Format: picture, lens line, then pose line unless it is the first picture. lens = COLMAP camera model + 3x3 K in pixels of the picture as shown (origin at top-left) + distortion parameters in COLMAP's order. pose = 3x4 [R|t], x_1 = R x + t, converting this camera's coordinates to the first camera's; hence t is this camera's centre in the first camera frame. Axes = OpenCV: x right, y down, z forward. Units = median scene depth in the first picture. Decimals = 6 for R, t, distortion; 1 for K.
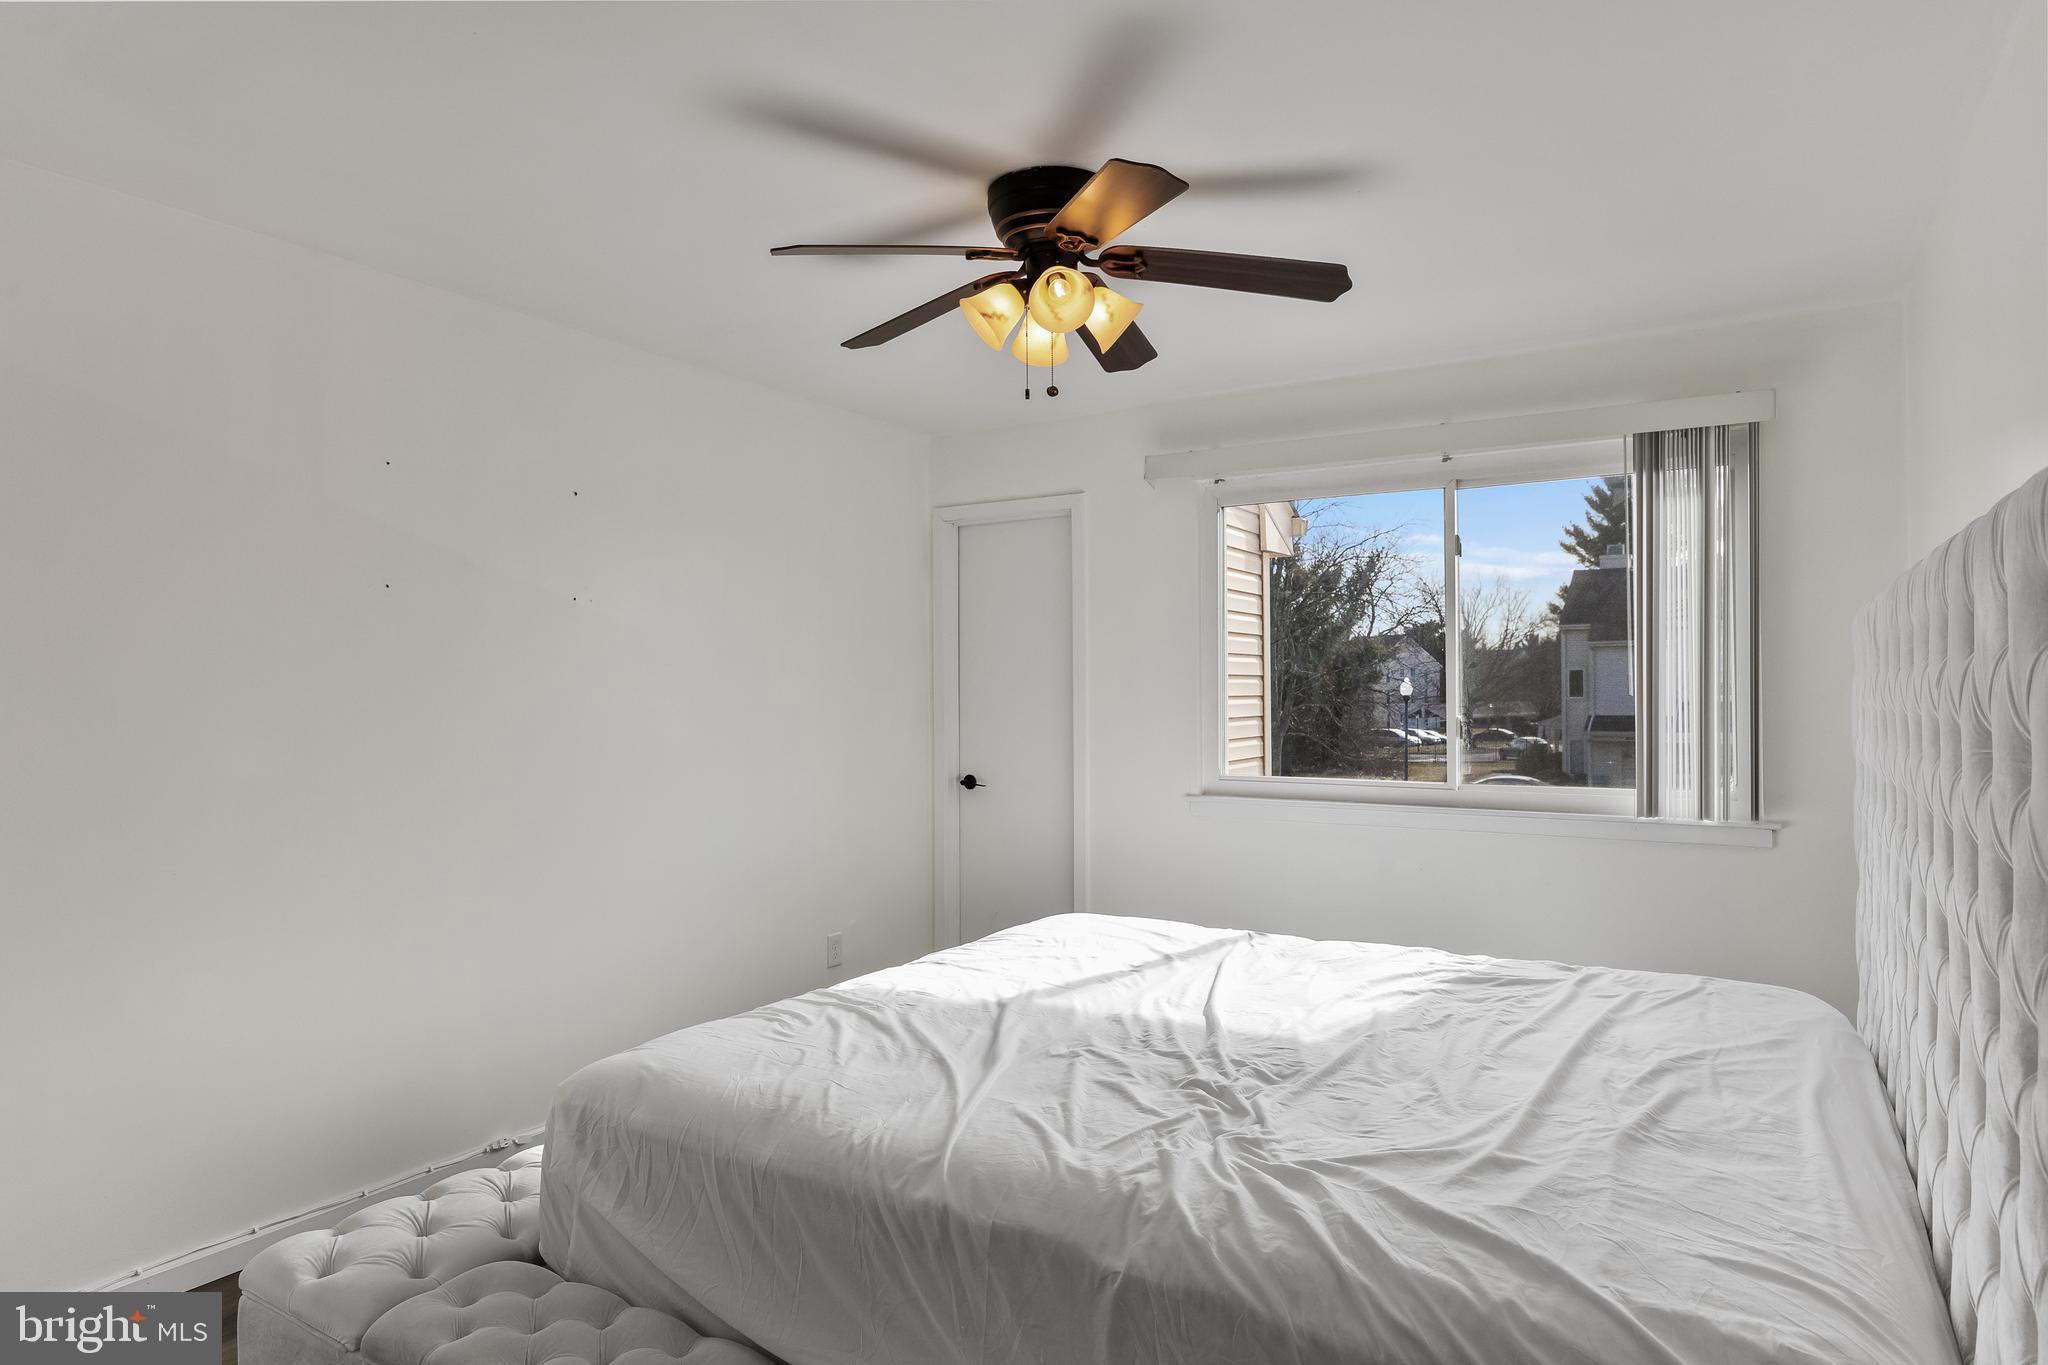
lens RADIAL K [[1185.8, 0, 997.9], [0, 1185.8, 688.9], [0, 0, 1]] dist [-0.003962, 0.000323]
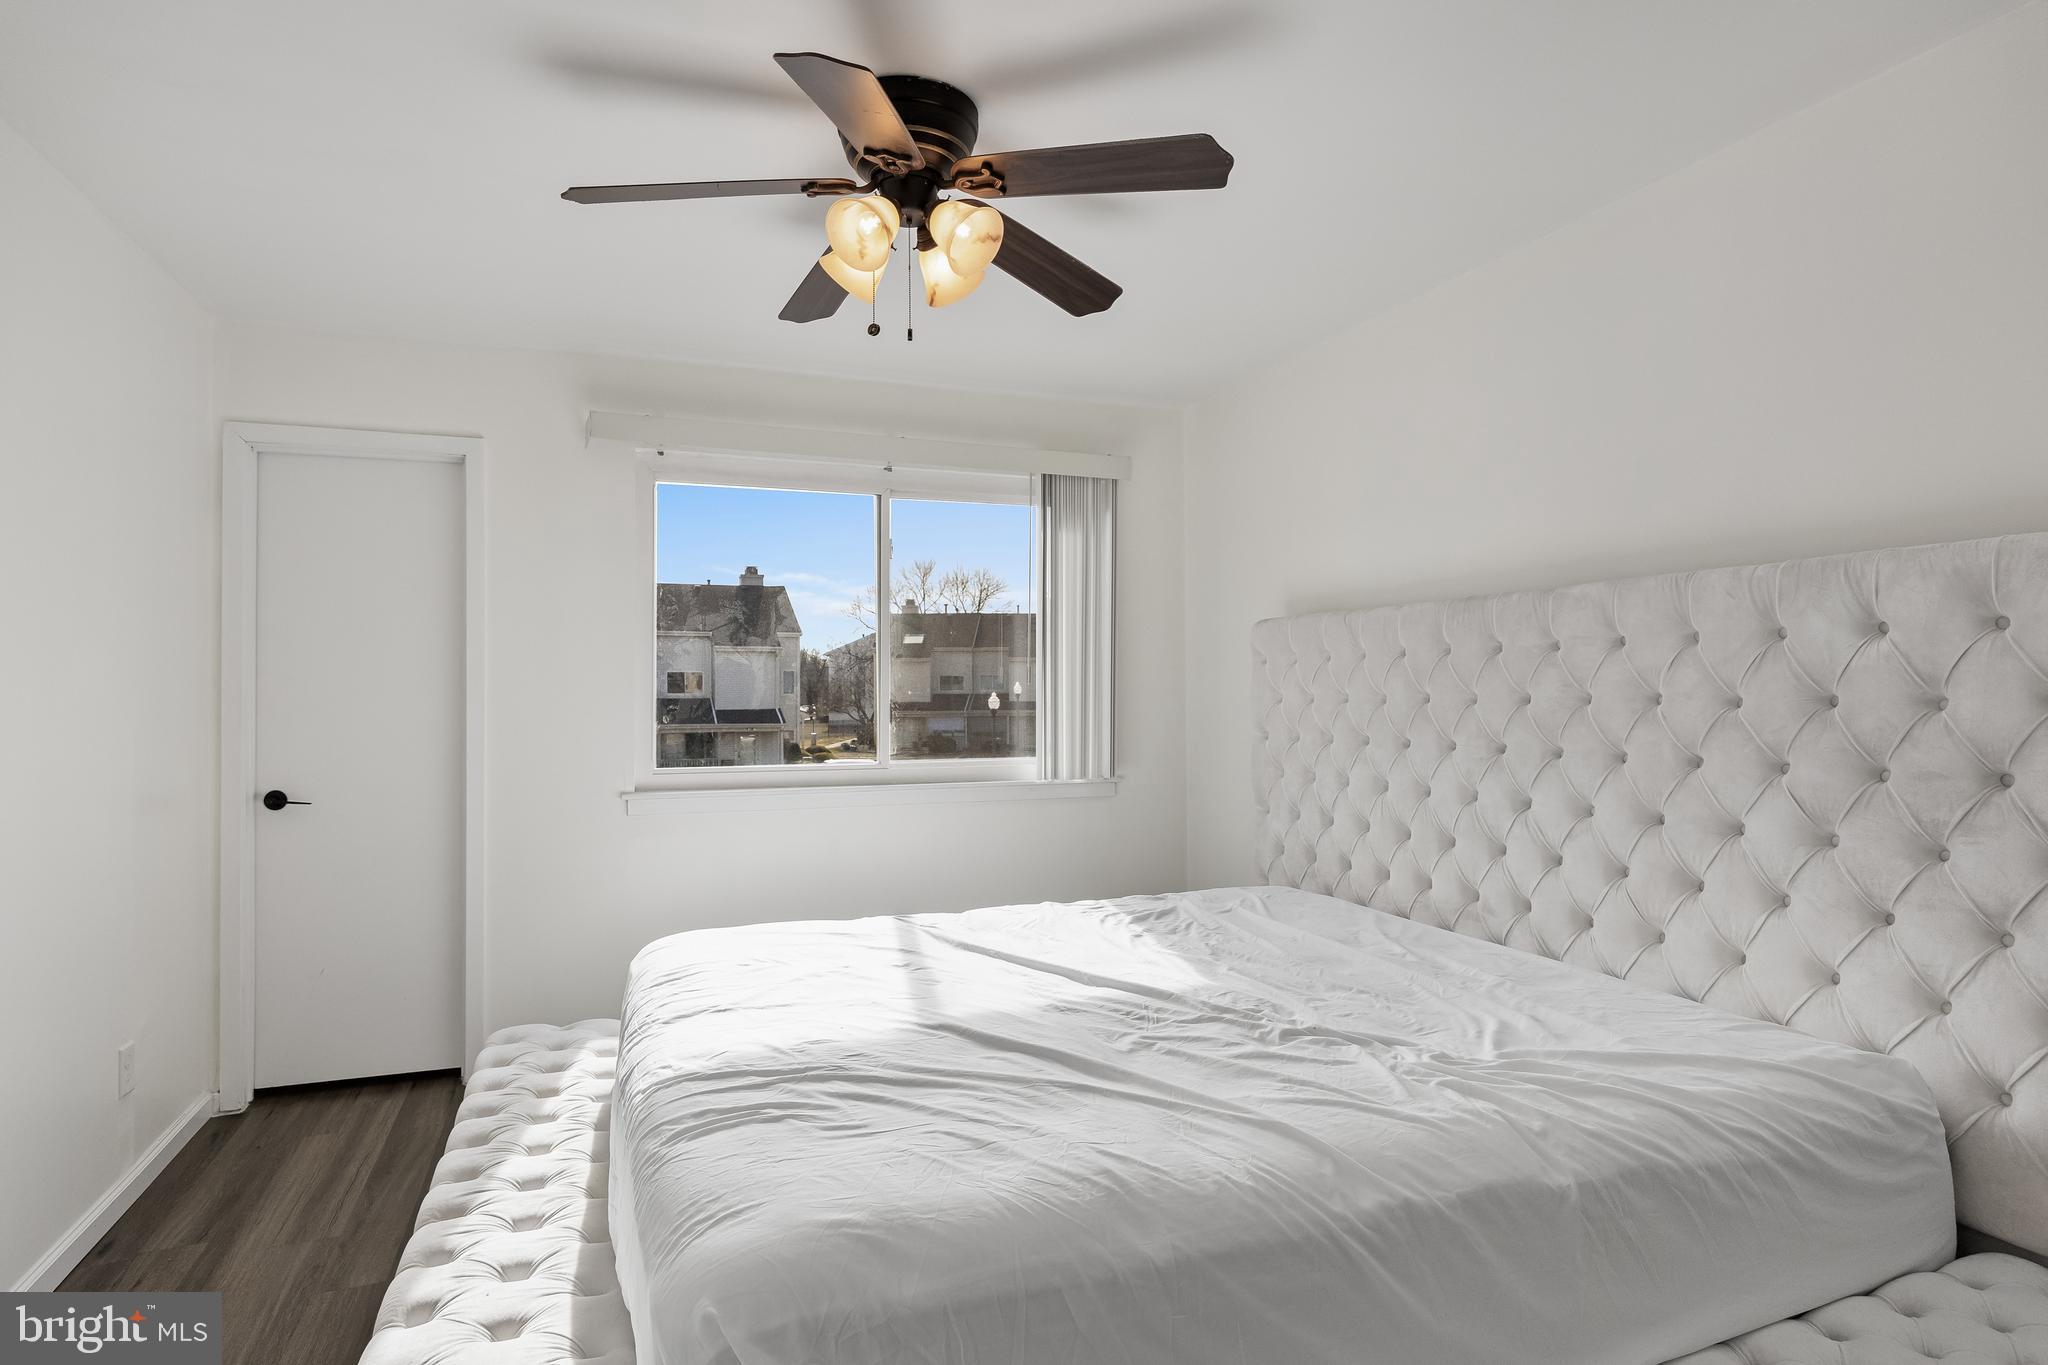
lens RADIAL K [[1109.2, 0, 1024.0], [0, 1109.2, 682.5], [0, 0, 1]] dist [-0.005224, -0.001266]
pose [[0.612678, 0.005826, 0.790311, -0.601898], [-0.001422, 0.999979, -0.006270, 0.018512], [-0.790331, 0.002718, 0.612674, 0.450451]]
